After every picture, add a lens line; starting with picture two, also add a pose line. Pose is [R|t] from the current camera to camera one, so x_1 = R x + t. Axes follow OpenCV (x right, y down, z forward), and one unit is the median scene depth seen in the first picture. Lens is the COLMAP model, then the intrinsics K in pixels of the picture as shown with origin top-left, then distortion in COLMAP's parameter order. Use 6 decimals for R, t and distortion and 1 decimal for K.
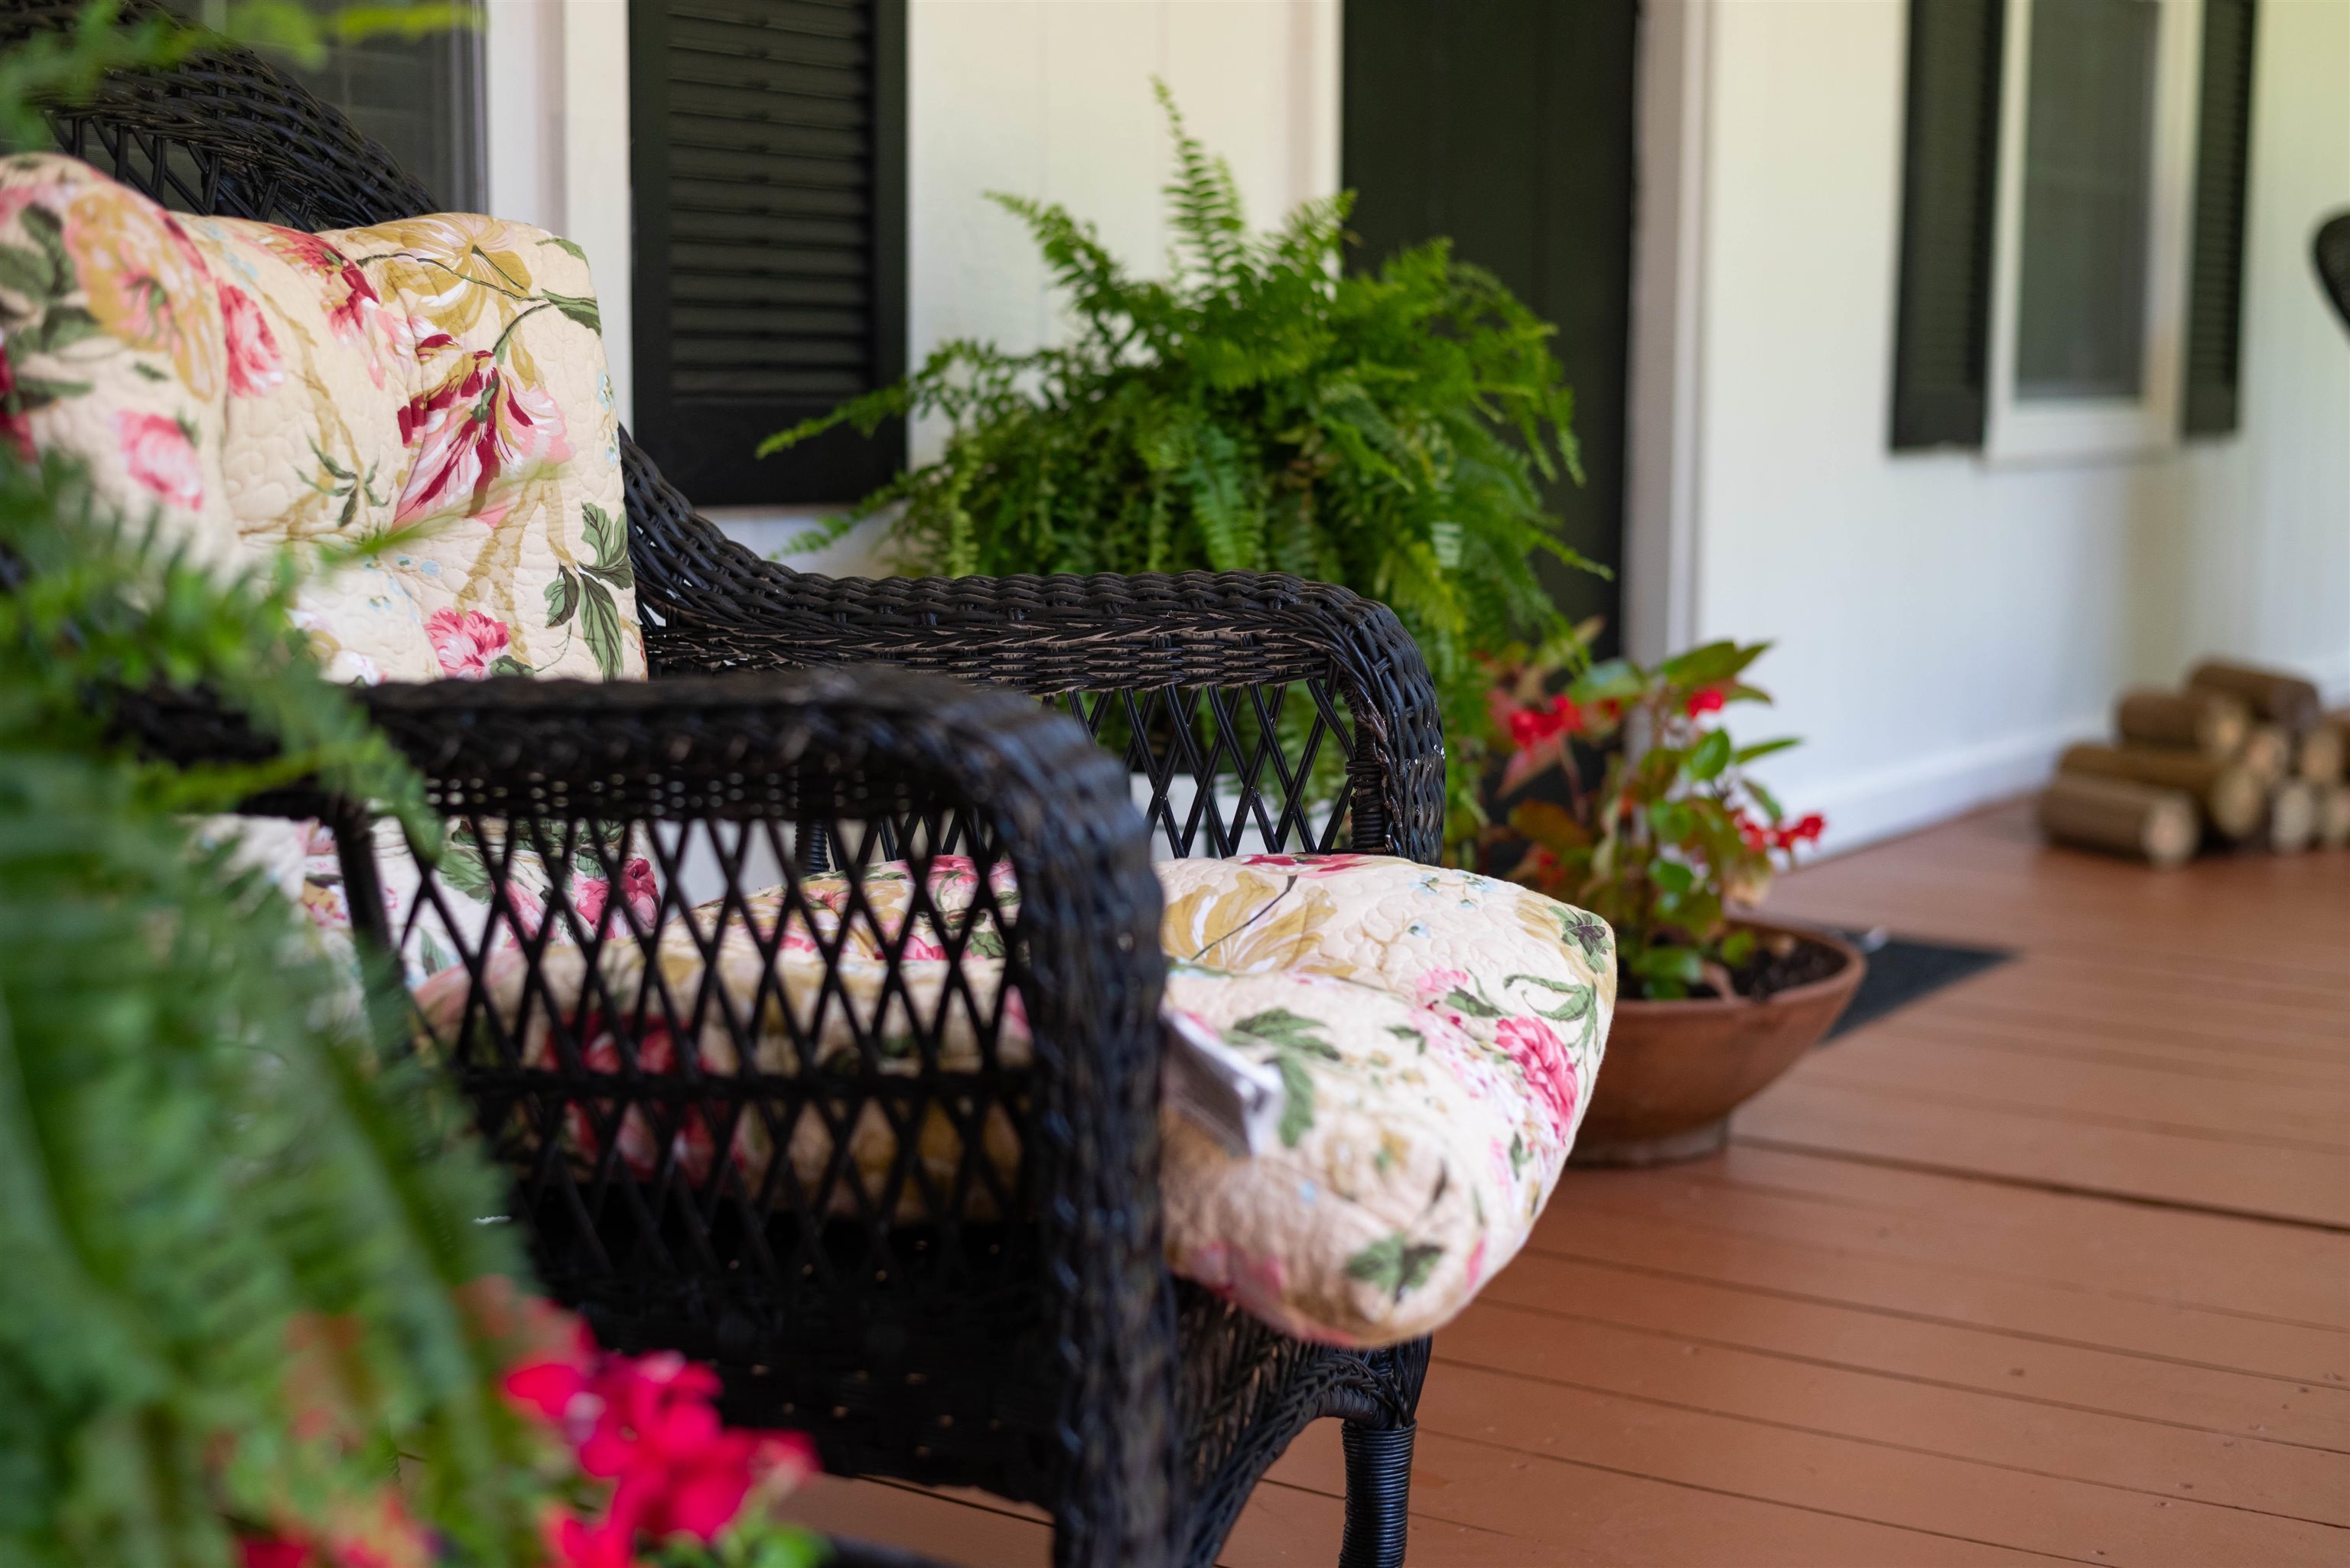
lens RADIAL K [[3395.1, 0, 1177.2], [0, 3395.1, 786.0], [0, 0, 1]] dist [0.007304, 0.000000]
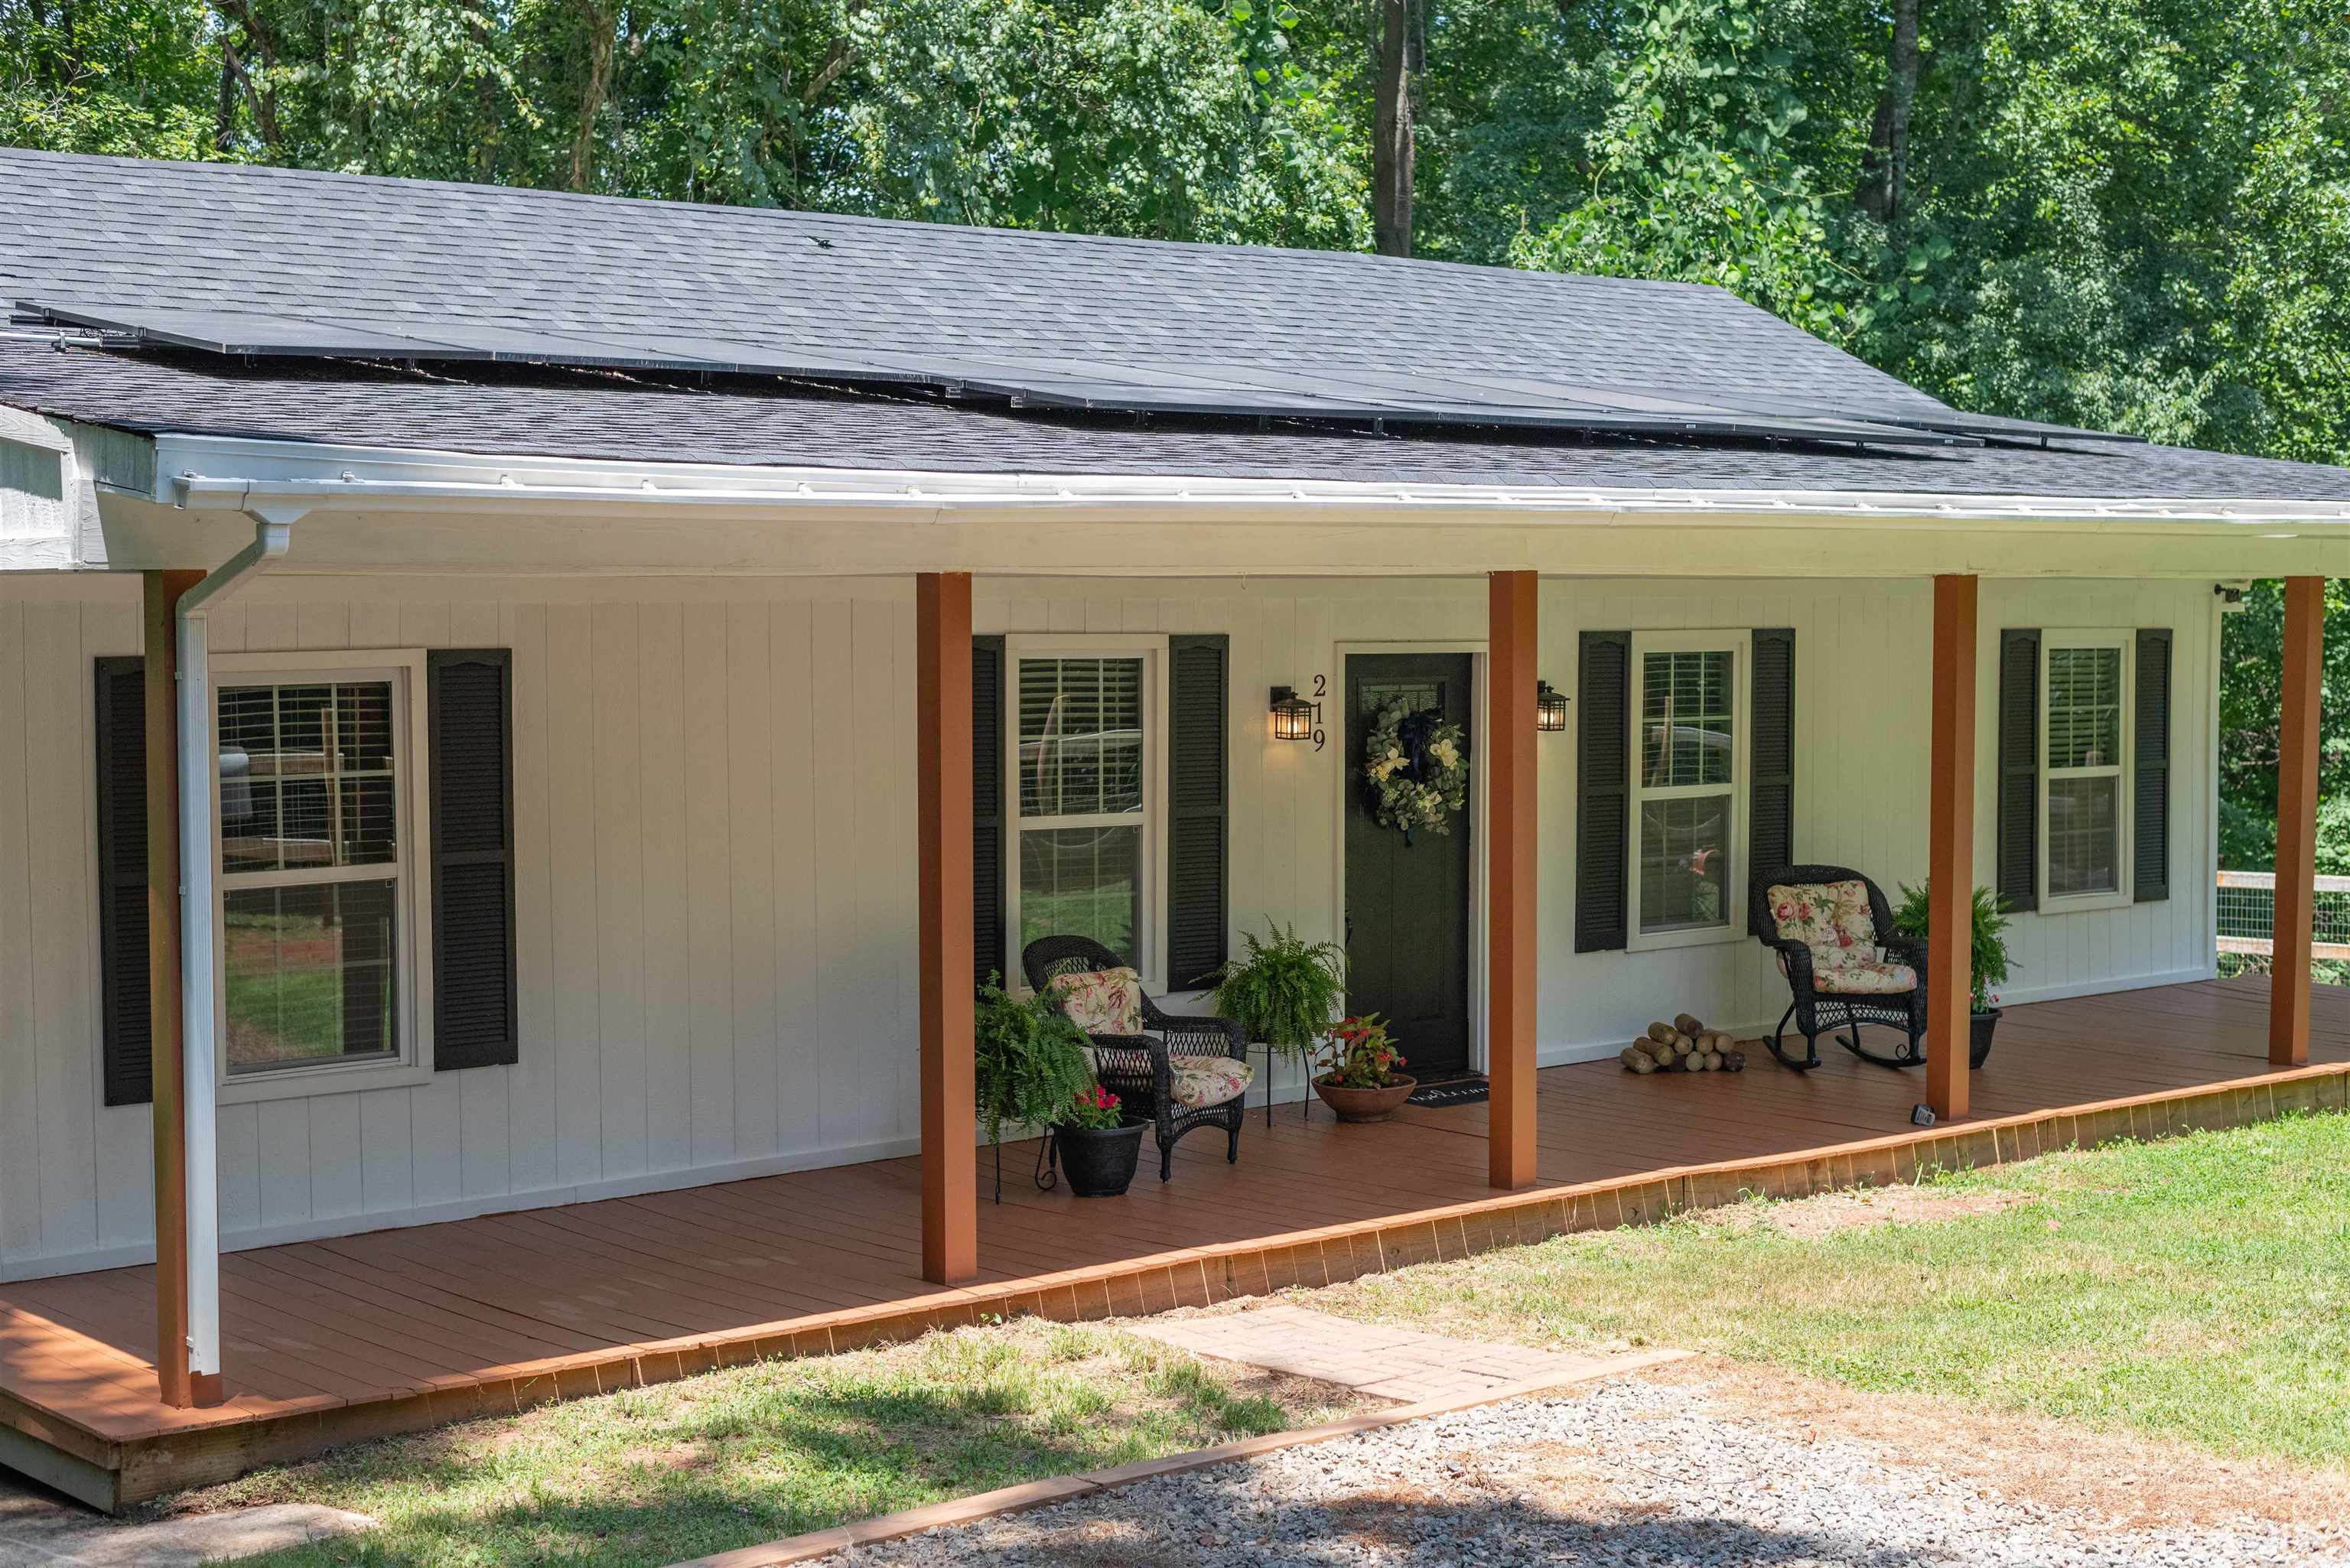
lens RADIAL K [[3395.1, 0, 1174.9], [0, 3395.1, 778.1], [0, 0, 1]] dist [0.007304, 0.000000]
pose [[0.960355, 0.007082, -0.278689, 1.283605], [-0.025942, 0.997610, -0.064045, -0.070203], [0.277569, 0.068736, 0.958243, -3.991832]]
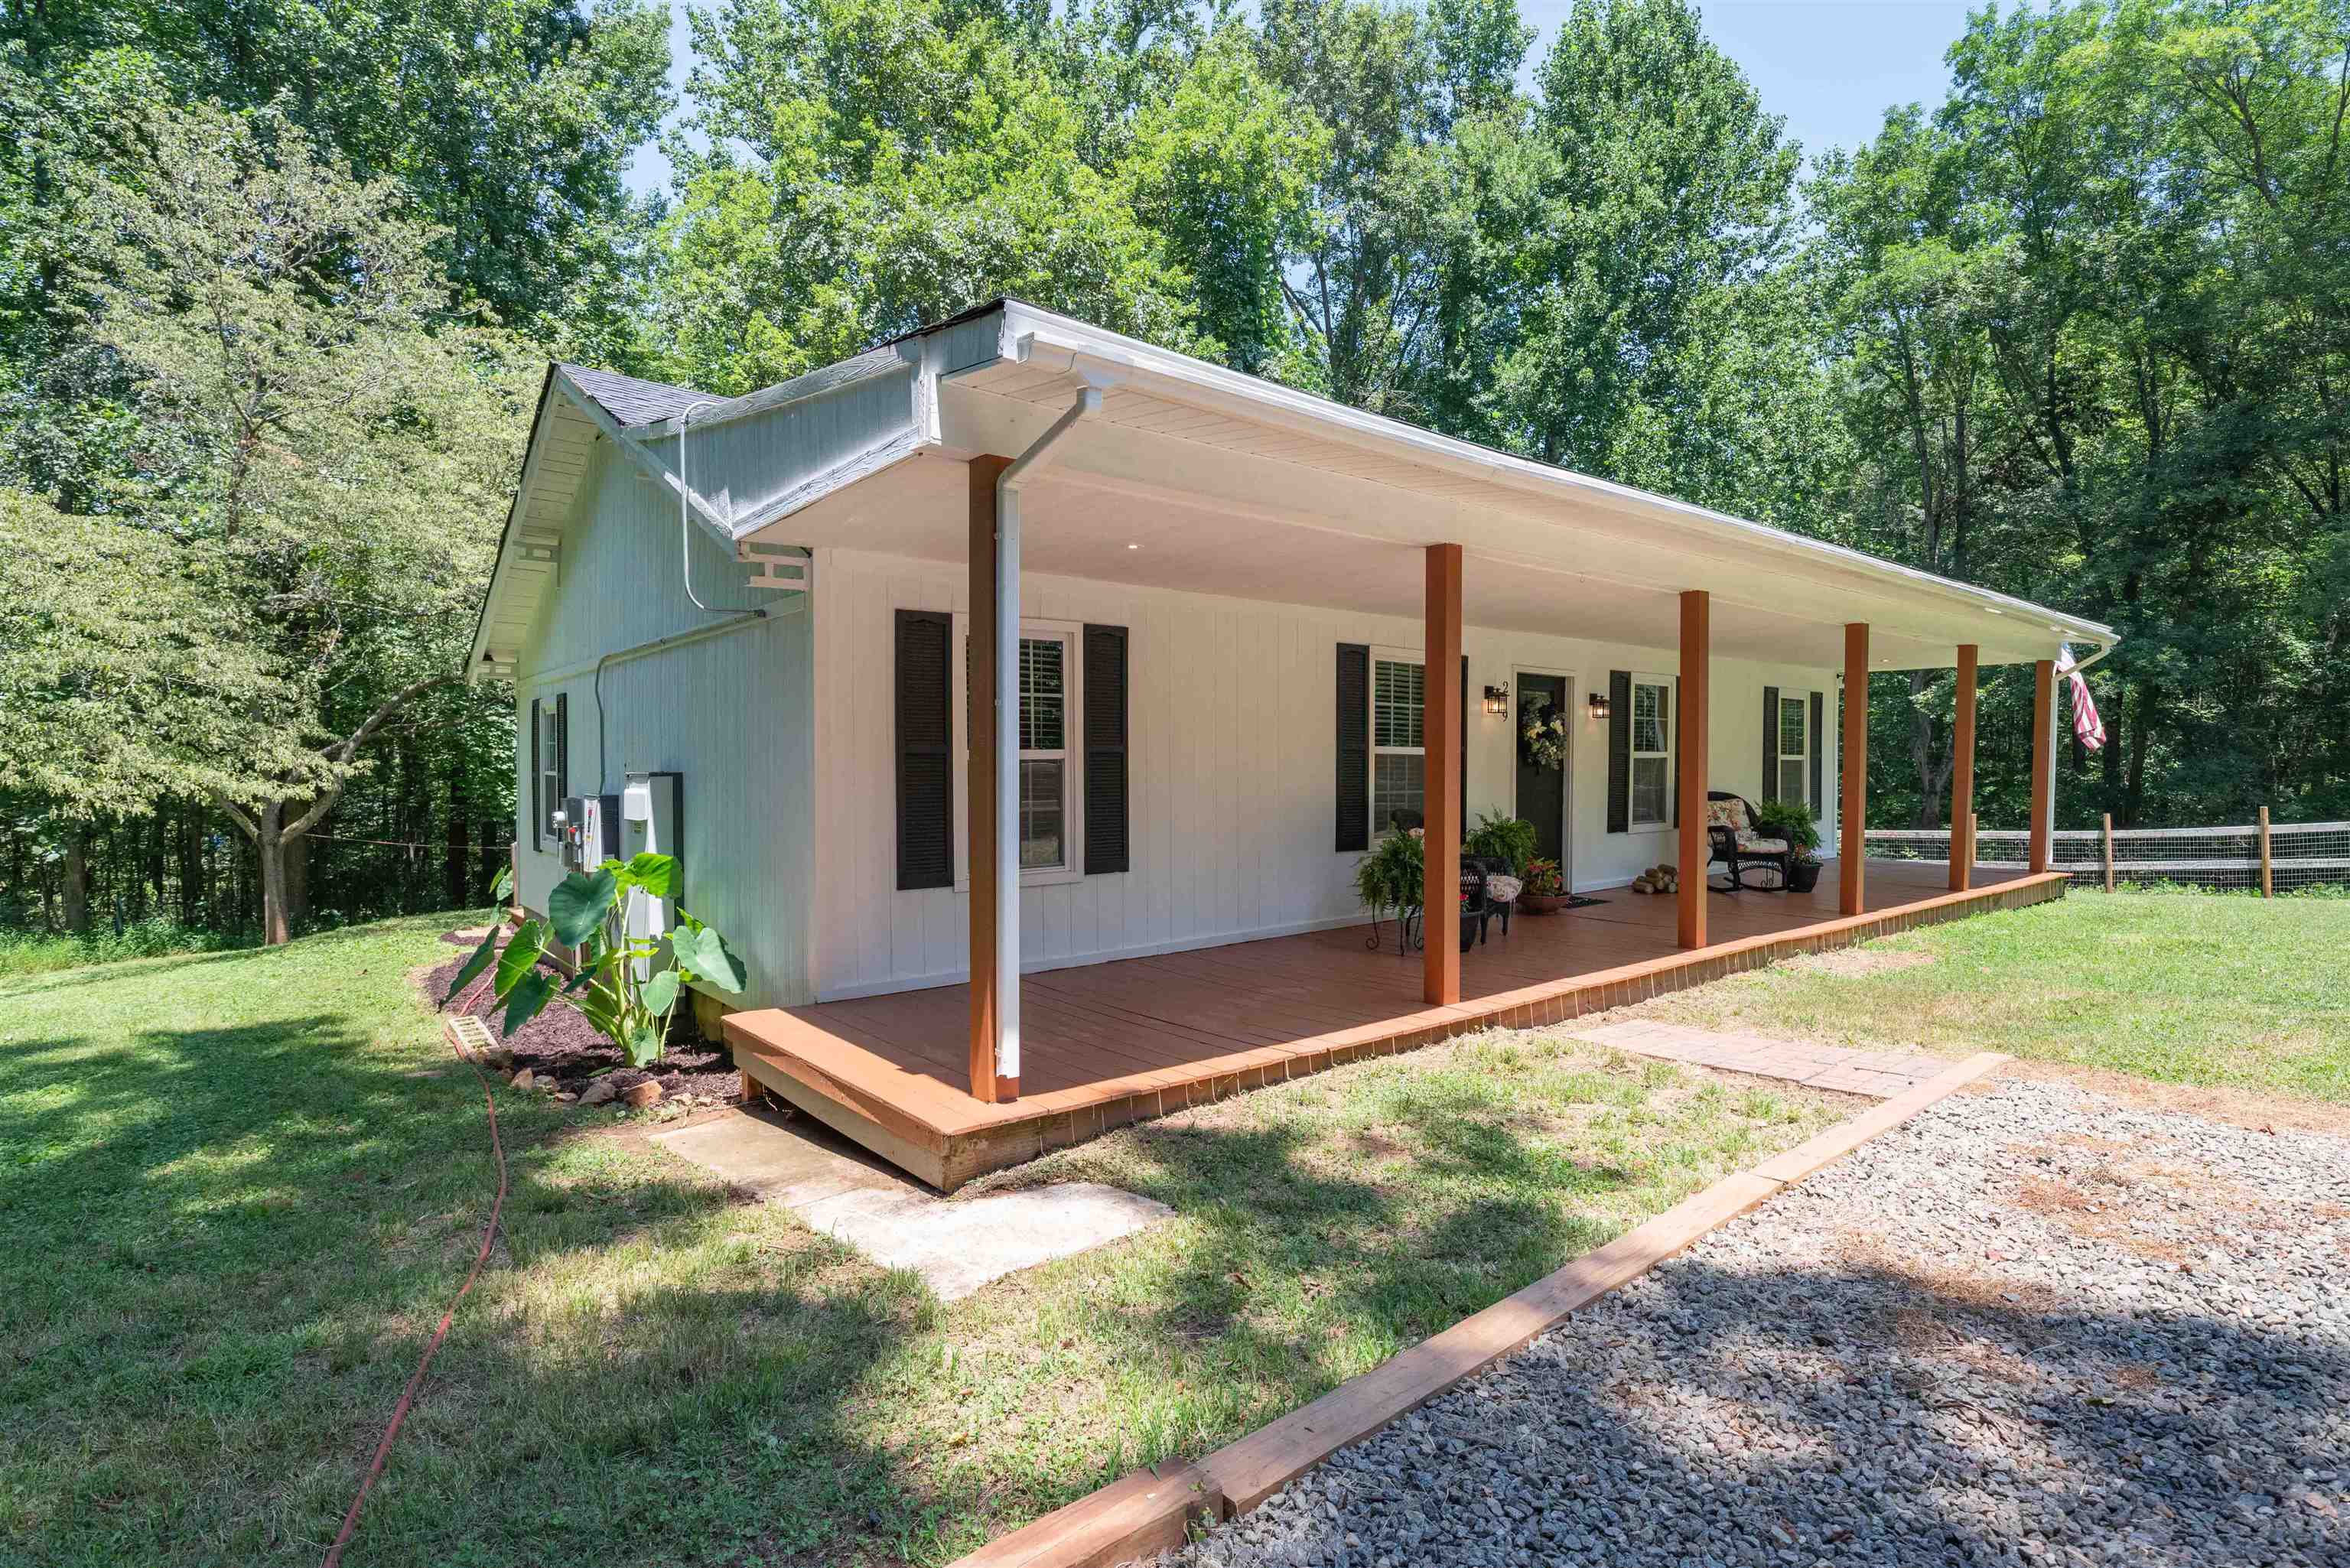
lens RADIAL K [[1169.3, 0, 1184.8], [0, 1169.3, 785.3], [0, 0, 1]] dist [-0.029928, -0.002240]
pose [[0.959010, 0.002925, -0.283358, 0.094939], [-0.030157, 0.995321, -0.091792, 0.080320], [0.281764, 0.096575, 0.954611, -2.433862]]
